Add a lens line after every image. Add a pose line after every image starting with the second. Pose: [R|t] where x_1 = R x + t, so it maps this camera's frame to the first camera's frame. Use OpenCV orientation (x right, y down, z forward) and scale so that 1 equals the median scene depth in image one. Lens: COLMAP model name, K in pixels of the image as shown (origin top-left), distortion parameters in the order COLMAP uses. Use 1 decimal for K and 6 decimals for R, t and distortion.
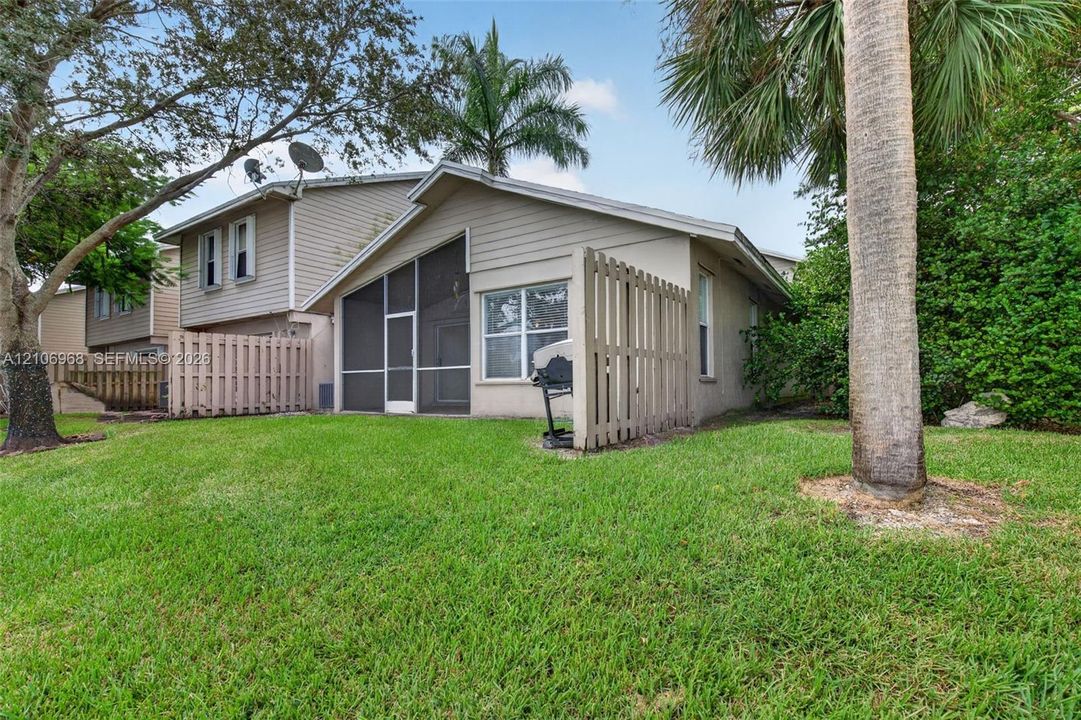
lens RADIAL K [[491.3, 0, 544.1], [0, 491.3, 360.0], [0, 0, 1]] dist [0.000786, -0.000006]
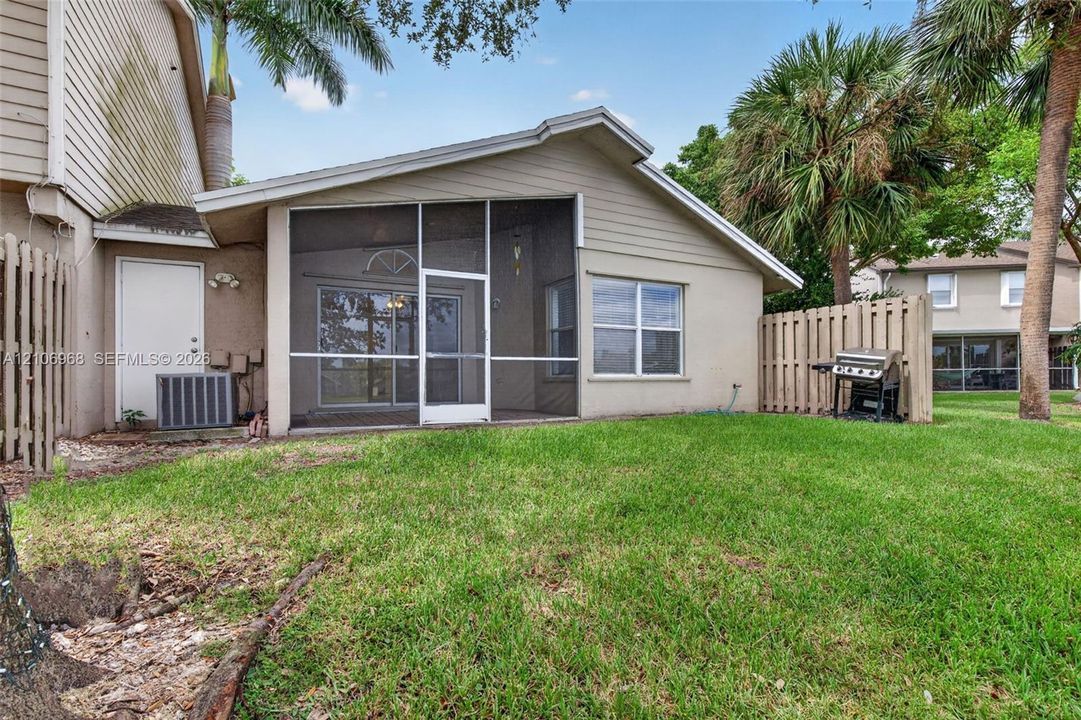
lens RADIAL K [[491.3, 0, 544.1], [0, 491.3, 360.0], [0, 0, 1]] dist [0.000786, -0.000006]
pose [[0.474647, 0.048542, 0.878837, -0.910153], [-0.041489, 0.998602, -0.032750, 0.044933], [-0.879198, -0.020917, 0.475998, 0.646718]]
